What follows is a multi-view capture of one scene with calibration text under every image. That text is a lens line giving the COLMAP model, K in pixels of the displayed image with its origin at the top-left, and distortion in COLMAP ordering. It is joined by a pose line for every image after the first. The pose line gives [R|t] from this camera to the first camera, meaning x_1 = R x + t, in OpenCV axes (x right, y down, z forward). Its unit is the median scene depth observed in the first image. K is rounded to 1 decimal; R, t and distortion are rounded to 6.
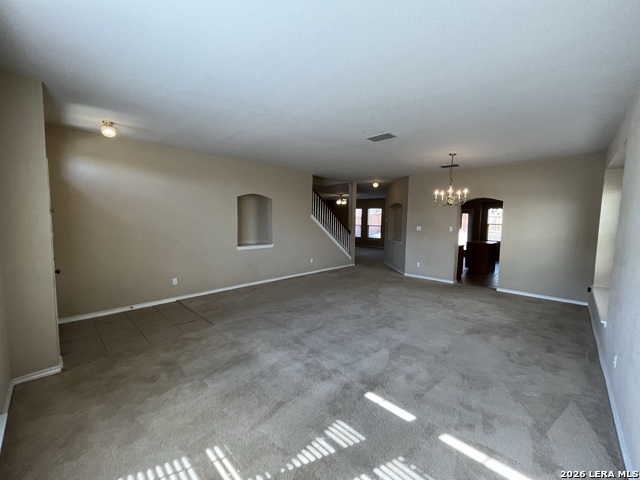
lens RADIAL K [[261.4, 0, 320.0], [0, 261.4, 240.0], [0, 0, 1]] dist [-0.003717, 0.000075]
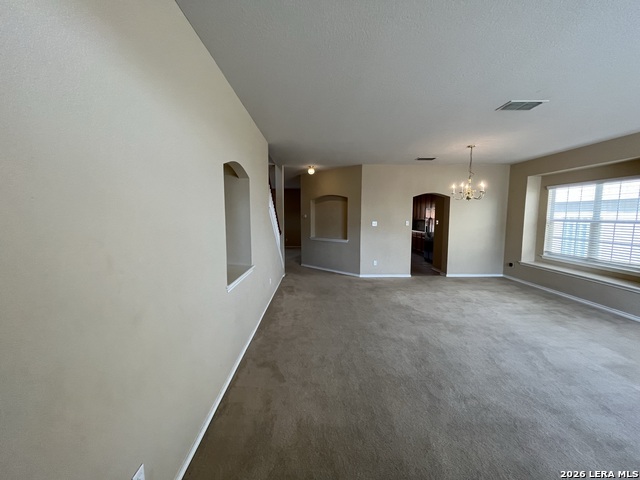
lens RADIAL K [[261.4, 0, 320.0], [0, 261.4, 240.0], [0, 0, 1]] dist [-0.003717, 0.000075]
pose [[0.712618, -0.082866, 0.696641, -0.605426], [0.065517, 0.996521, 0.051517, -0.071676], [-0.698486, 0.008930, 0.715568, 0.725052]]
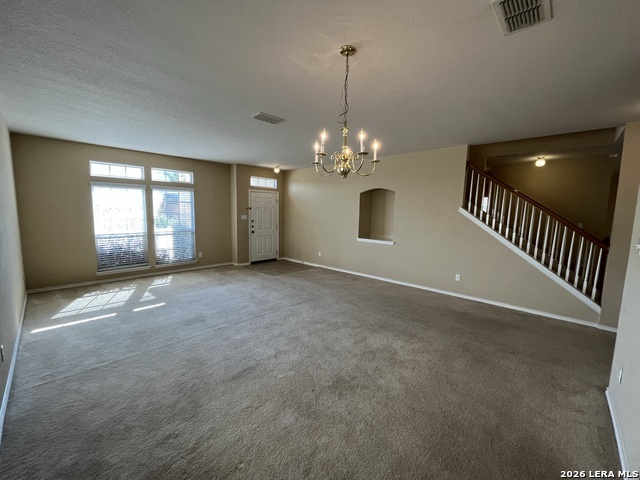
lens RADIAL K [[261.4, 0, 320.0], [0, 261.4, 240.0], [0, 0, 1]] dist [-0.003717, 0.000075]
pose [[0.005705, 0.097695, -0.995200, 0.974101], [-0.098404, 0.990441, 0.096663, -0.071757], [0.995130, 0.097381, 0.015264, 0.993901]]
